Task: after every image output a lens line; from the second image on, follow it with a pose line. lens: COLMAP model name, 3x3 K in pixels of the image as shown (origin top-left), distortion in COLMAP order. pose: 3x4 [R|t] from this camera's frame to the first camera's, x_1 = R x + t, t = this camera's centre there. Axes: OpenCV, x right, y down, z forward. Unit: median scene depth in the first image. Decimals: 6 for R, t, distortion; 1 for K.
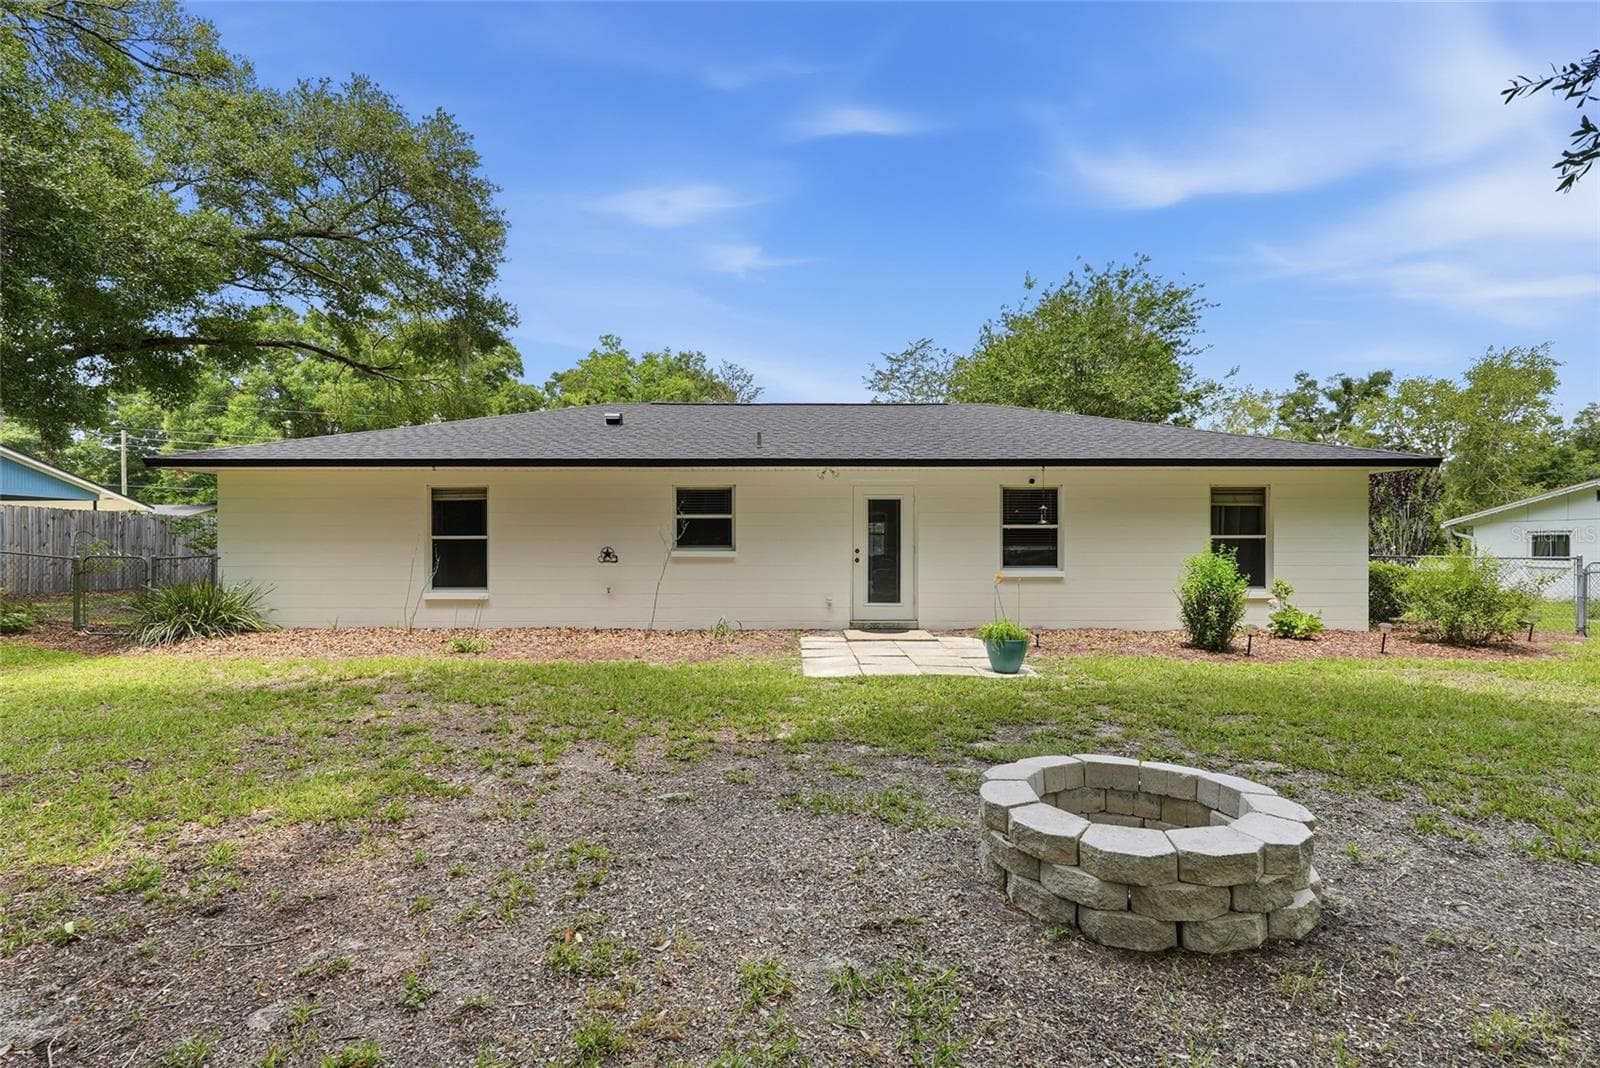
lens RADIAL K [[769.7, 0, 801.7], [0, 769.7, 546.1], [0, 0, 1]] dist [0.001209, -0.000101]
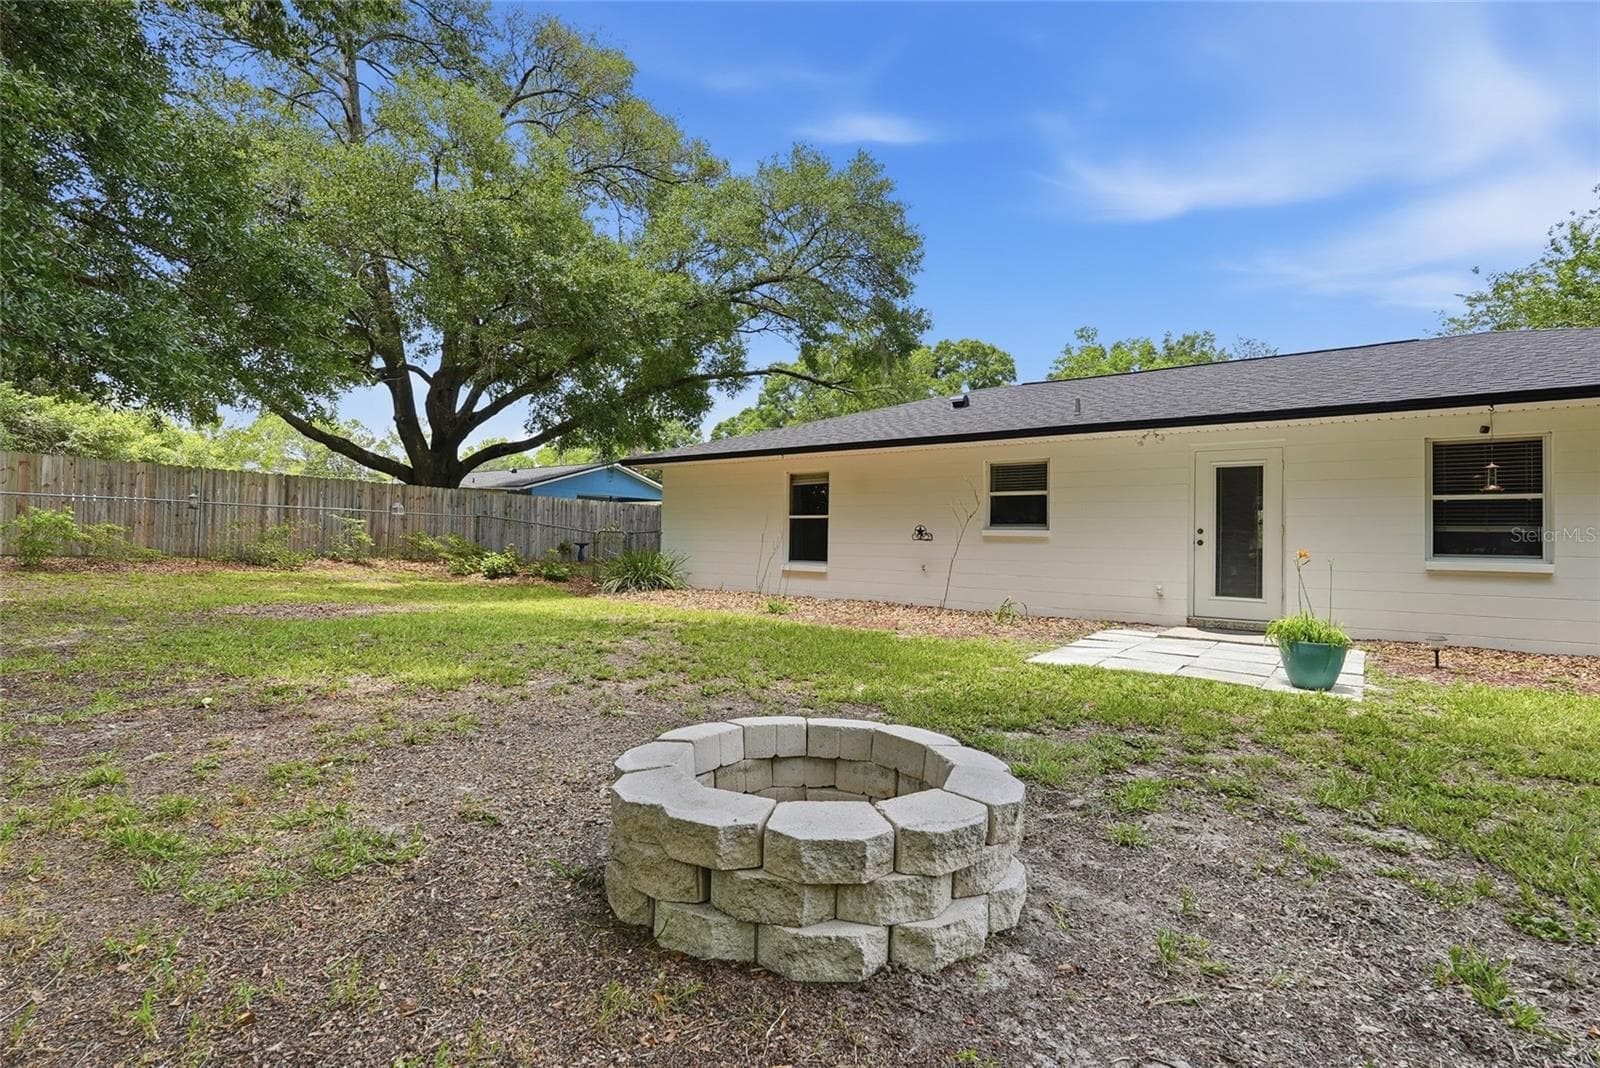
lens RADIAL K [[760.7, 0, 794.6], [0, 760.7, 529.5], [0, 0, 1]] dist [0.000270, 0.000030]
pose [[0.790311, 0.005343, -0.612683, 0.227005], [-0.020644, 0.999626, -0.017912, 0.027720], [0.612358, 0.026805, 0.790126, 0.100440]]
